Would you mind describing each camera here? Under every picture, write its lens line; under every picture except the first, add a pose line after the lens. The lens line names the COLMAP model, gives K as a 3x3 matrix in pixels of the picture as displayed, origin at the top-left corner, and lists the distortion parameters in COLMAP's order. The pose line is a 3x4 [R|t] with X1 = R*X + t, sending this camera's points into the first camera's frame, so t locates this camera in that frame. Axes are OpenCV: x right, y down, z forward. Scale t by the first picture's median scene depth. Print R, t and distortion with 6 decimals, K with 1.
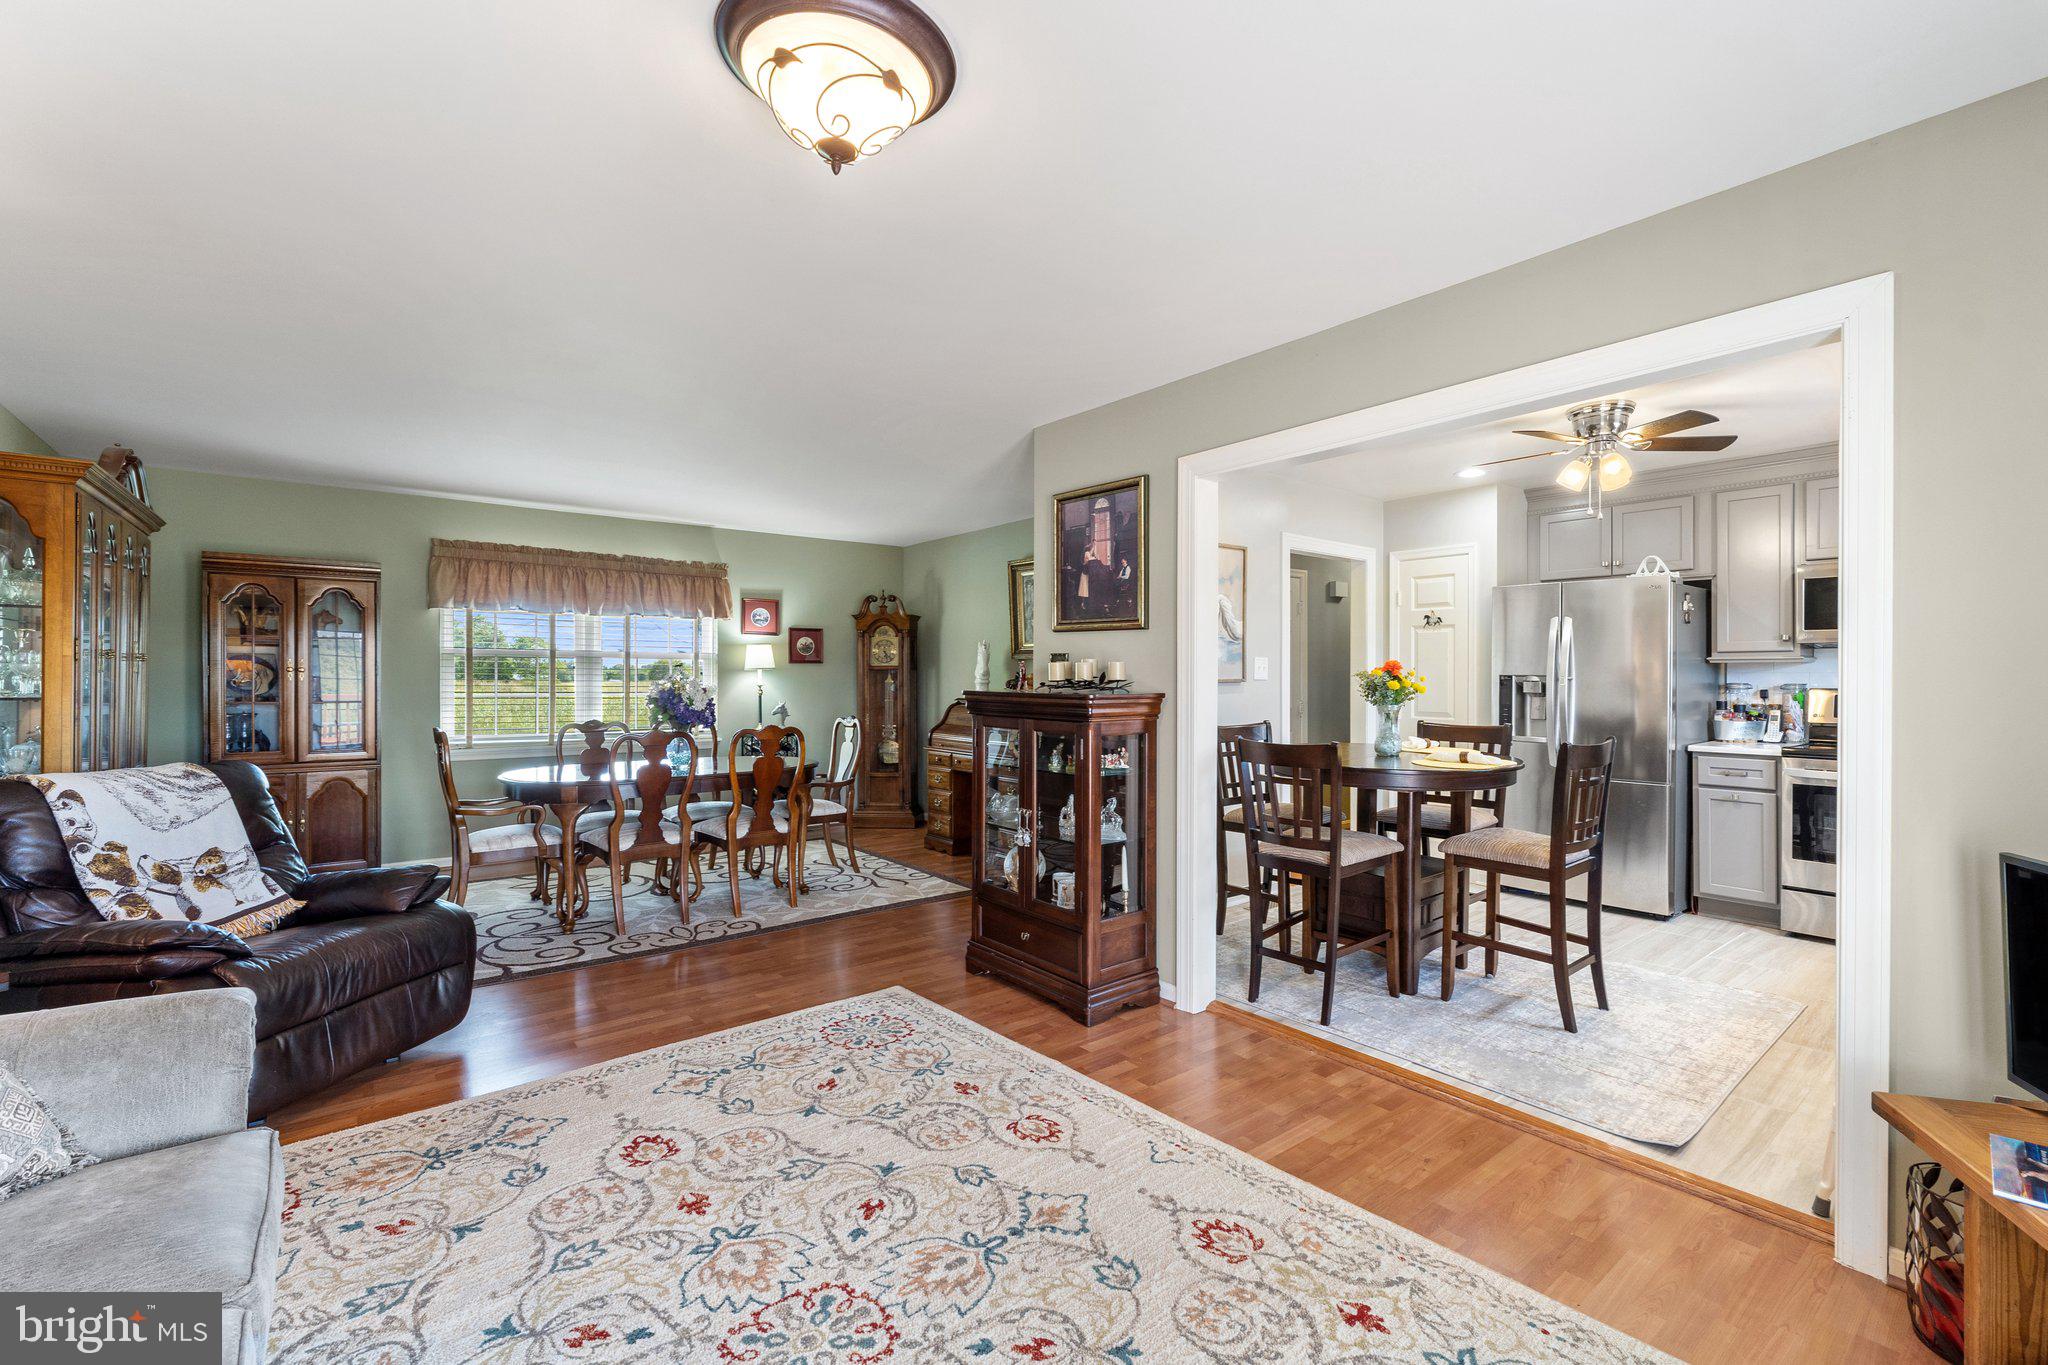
lens RADIAL K [[893.8, 0, 1073.4], [0, 893.8, 677.6], [0, 0, 1]] dist [-0.000702, 0.000365]
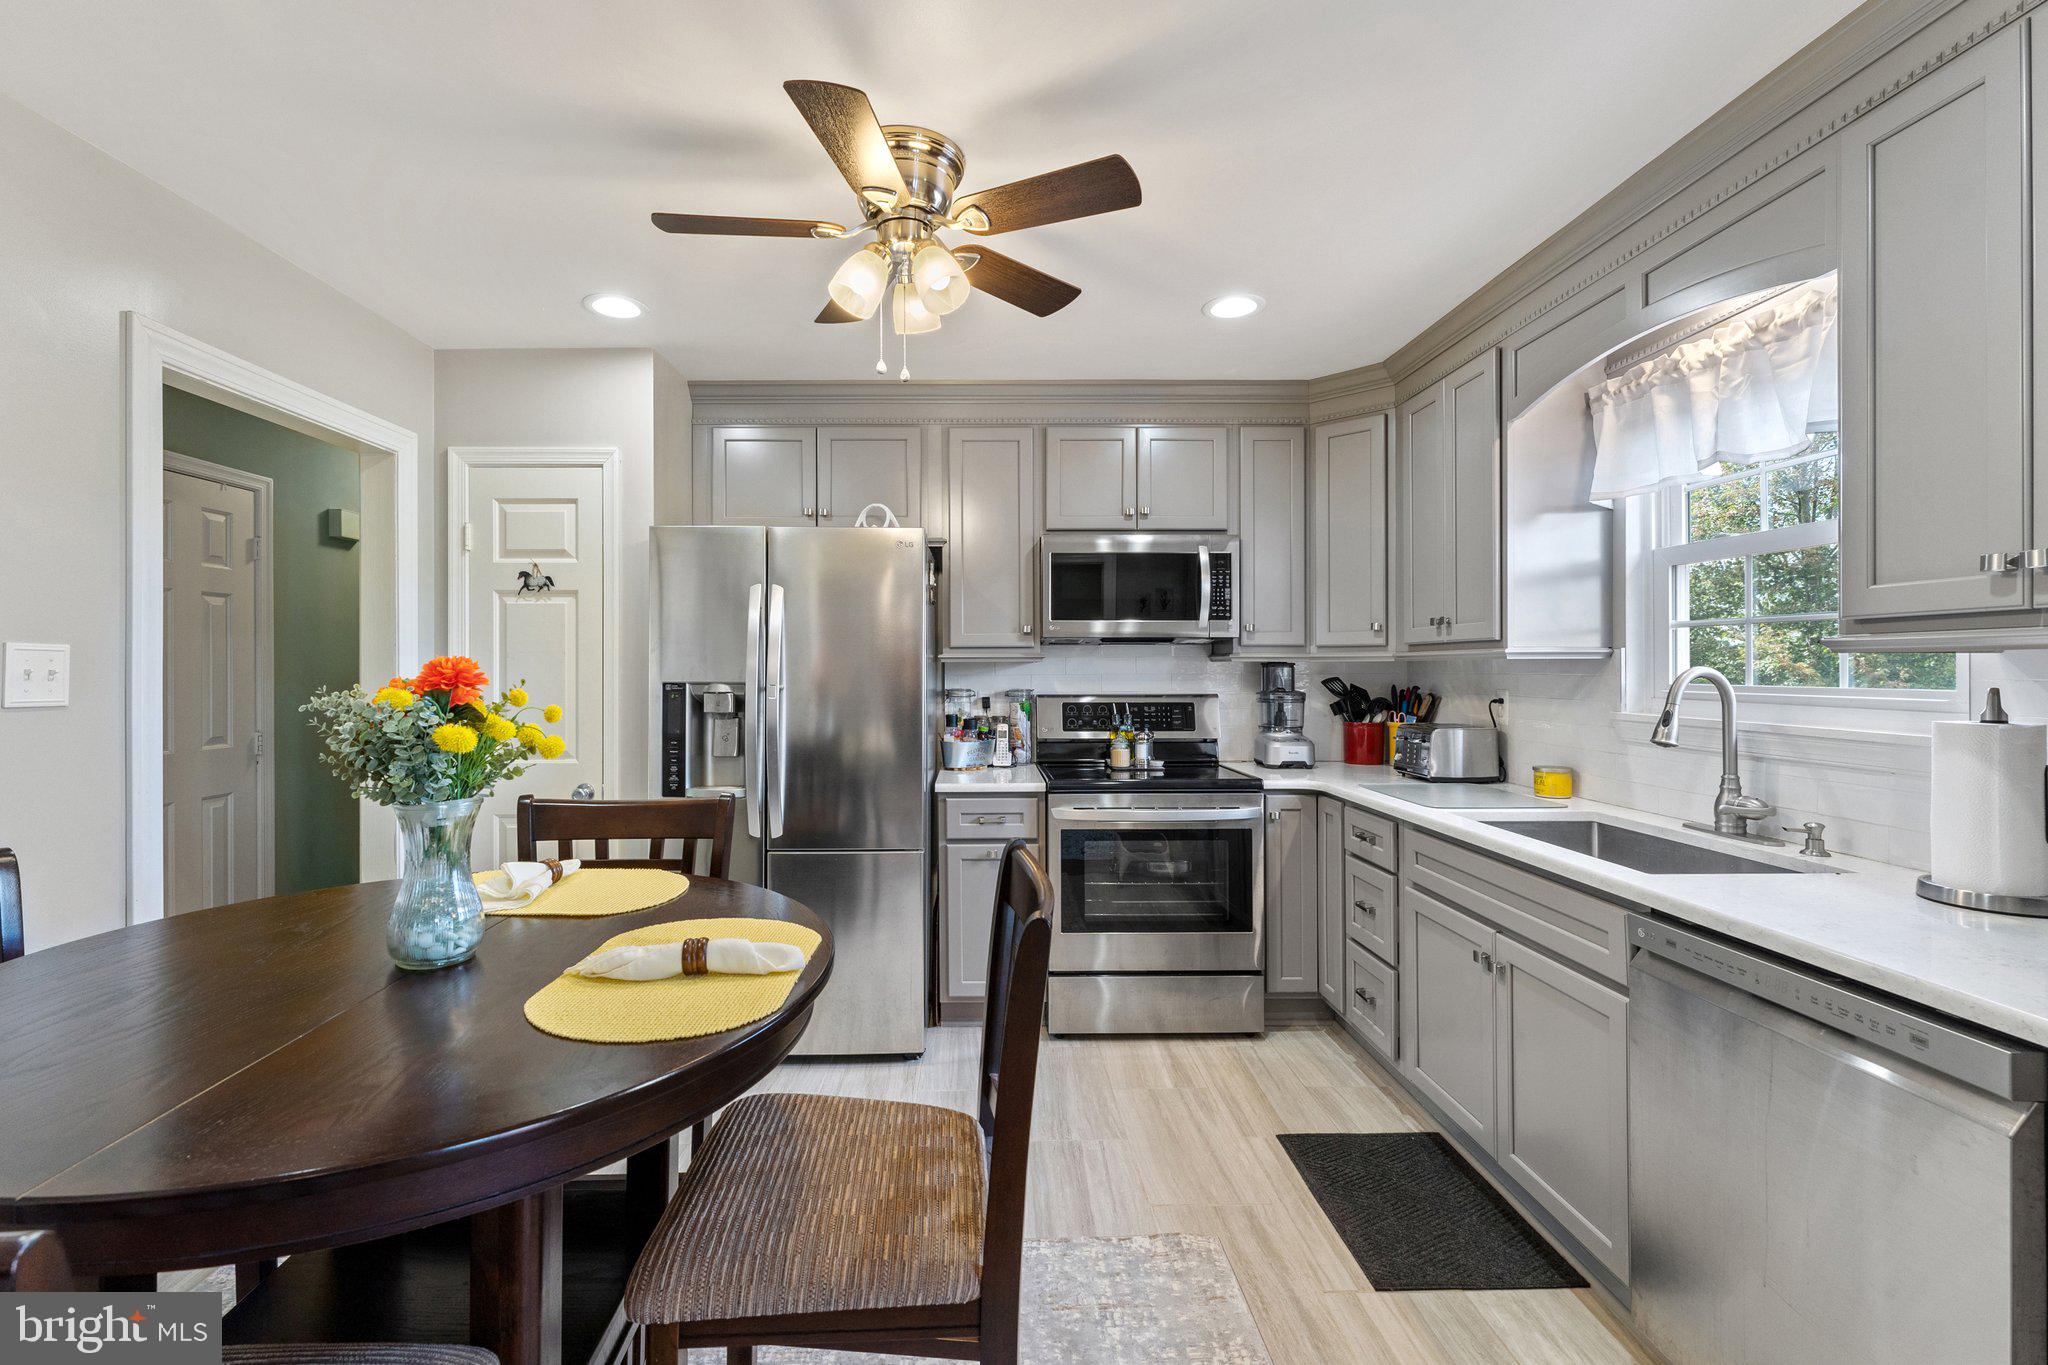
lens RADIAL K [[875.7, 0, 984.6], [0, 875.7, 666.3], [0, 0, 1]] dist [-0.000176, -0.000105]
pose [[0.632898, -0.001758, 0.774233, 0.189149], [0.006283, 0.999976, -0.002865, -0.010946], [-0.774209, 0.006678, 0.632894, 0.525915]]
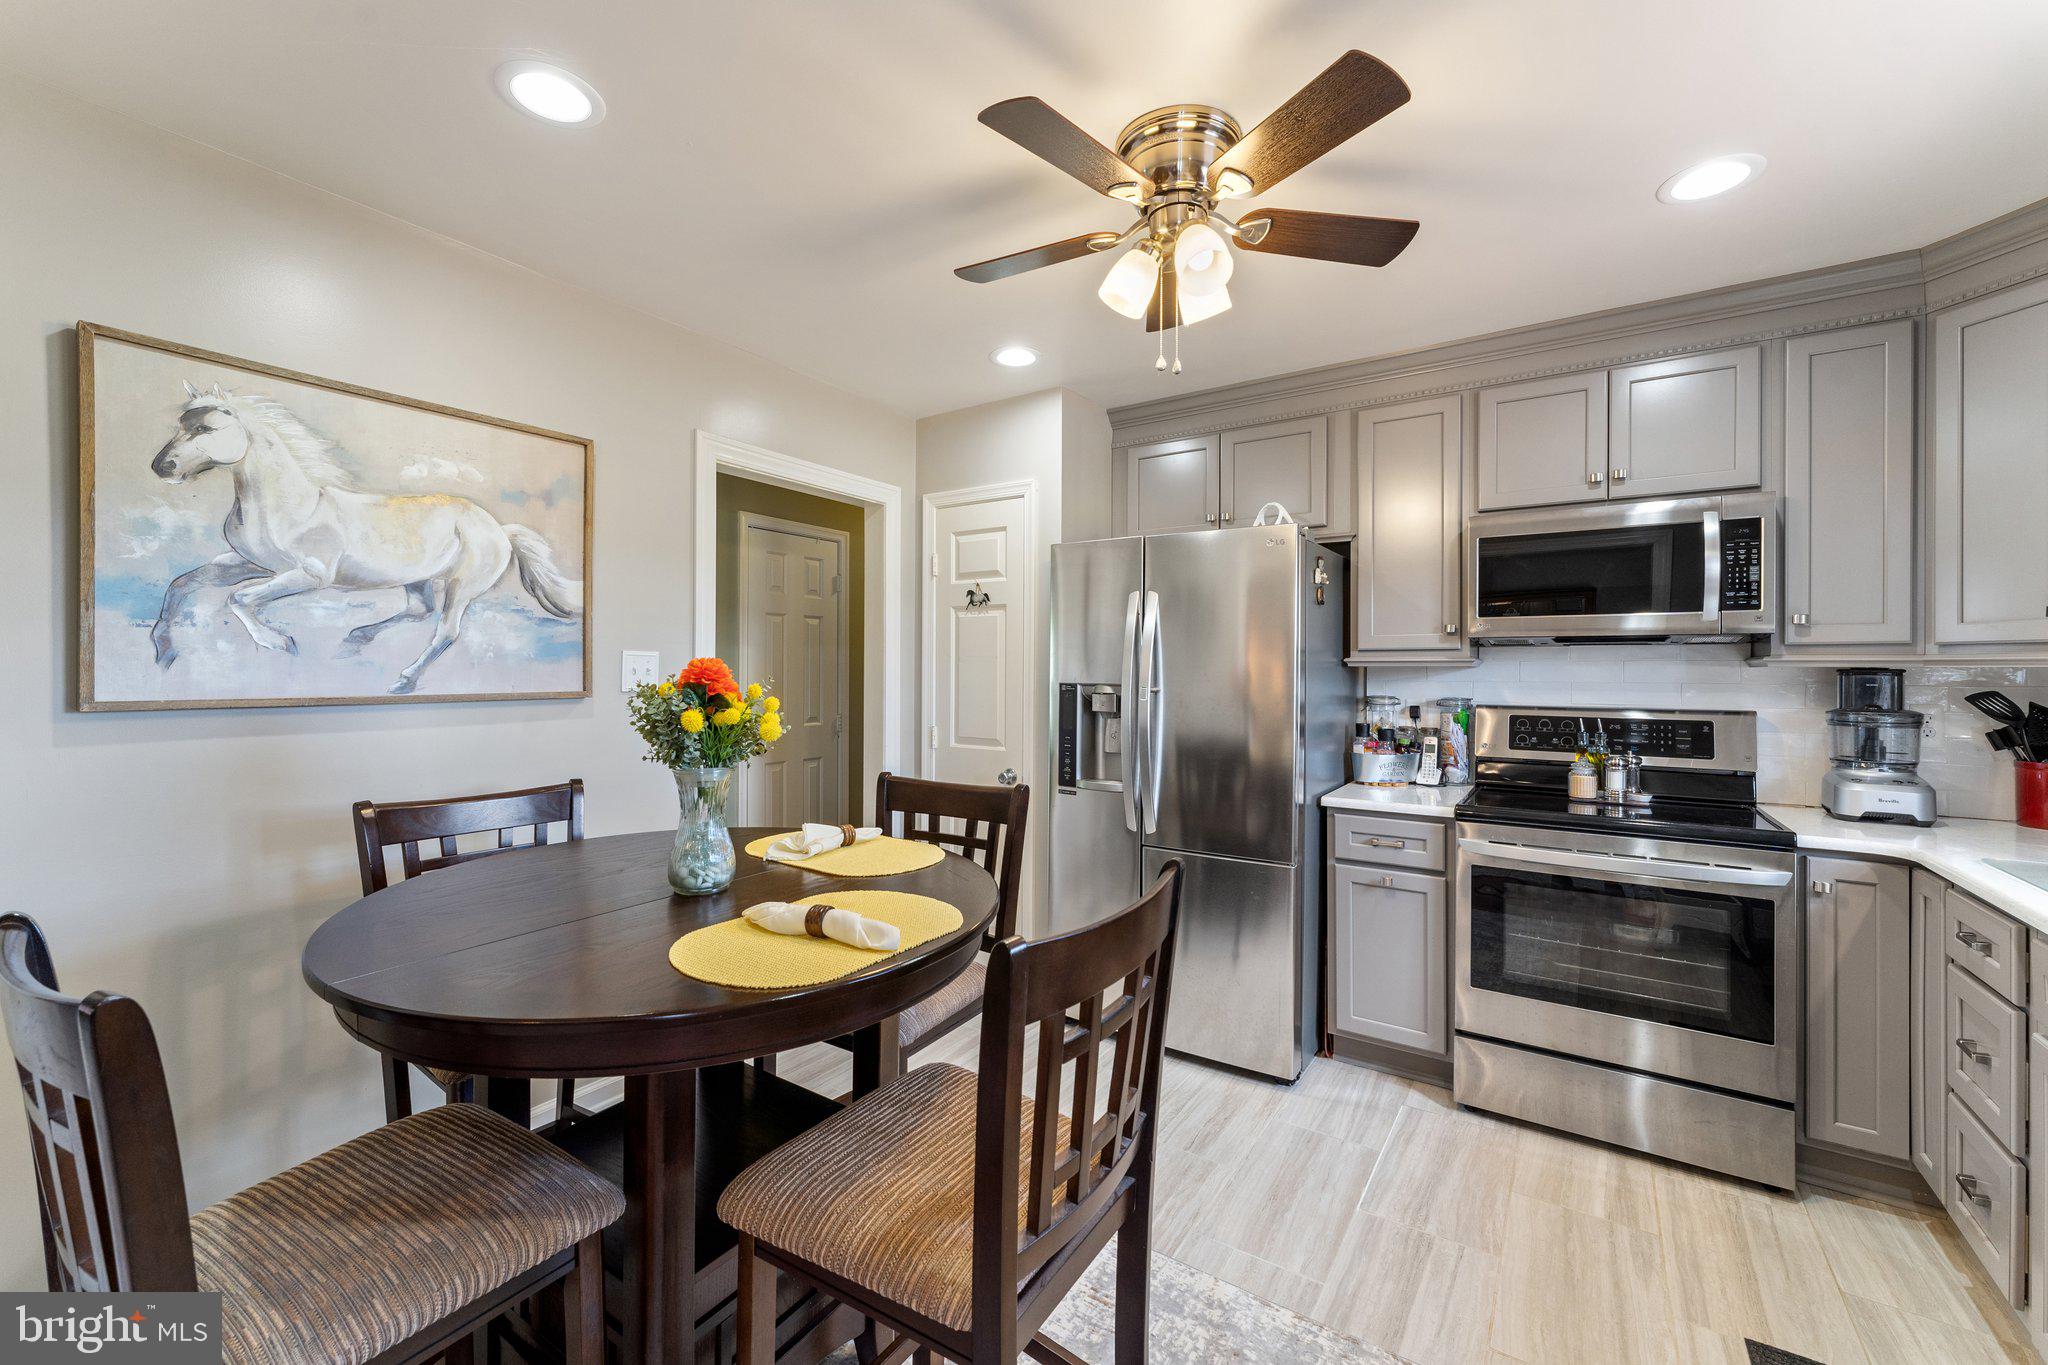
lens RADIAL K [[825.8, 0, 1024.4], [0, 825.8, 671.2], [0, 0, 1]] dist [-0.000284, 0.000273]
pose [[0.960315, 0.004082, 0.278889, 0.309336], [-0.003069, 0.999987, -0.004072, -0.009712], [-0.278902, 0.003054, 0.960315, 0.476382]]
